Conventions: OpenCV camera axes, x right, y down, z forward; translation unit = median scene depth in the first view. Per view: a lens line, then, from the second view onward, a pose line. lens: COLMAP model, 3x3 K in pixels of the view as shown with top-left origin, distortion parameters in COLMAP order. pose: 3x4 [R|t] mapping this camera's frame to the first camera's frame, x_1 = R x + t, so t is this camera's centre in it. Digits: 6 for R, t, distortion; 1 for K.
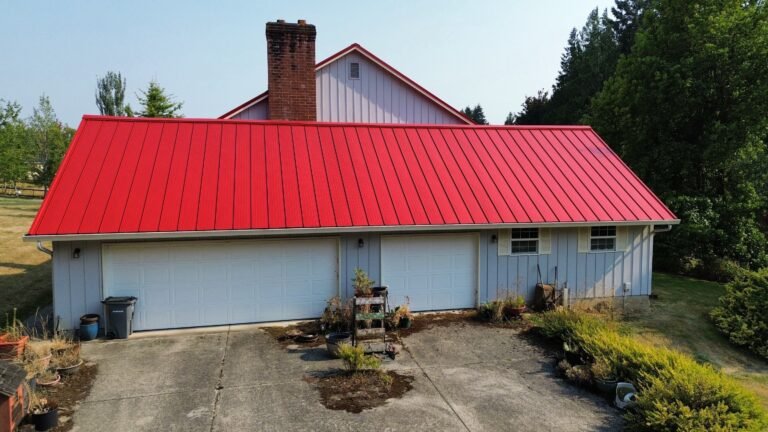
lens RADIAL K [[540.7, 0, 385.9], [0, 540.7, 220.3], [0, 0, 1]] dist [0.058617, -0.052692]
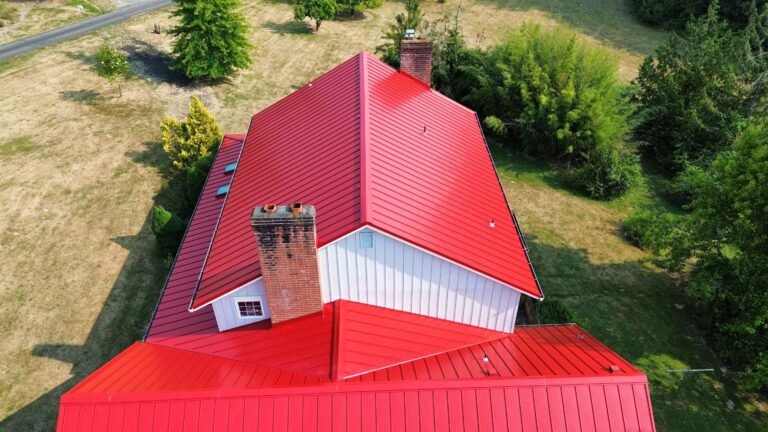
lens RADIAL K [[540.7, 0, 387.5], [0, 540.7, 215.8], [0, 0, 1]] dist [0.058617, -0.052692]
pose [[0.982023, 0.115498, -0.149303, 0.137494], [-0.017017, 0.841905, 0.539357, -1.160688], [0.187994, -0.527120, 0.828735, 0.560646]]
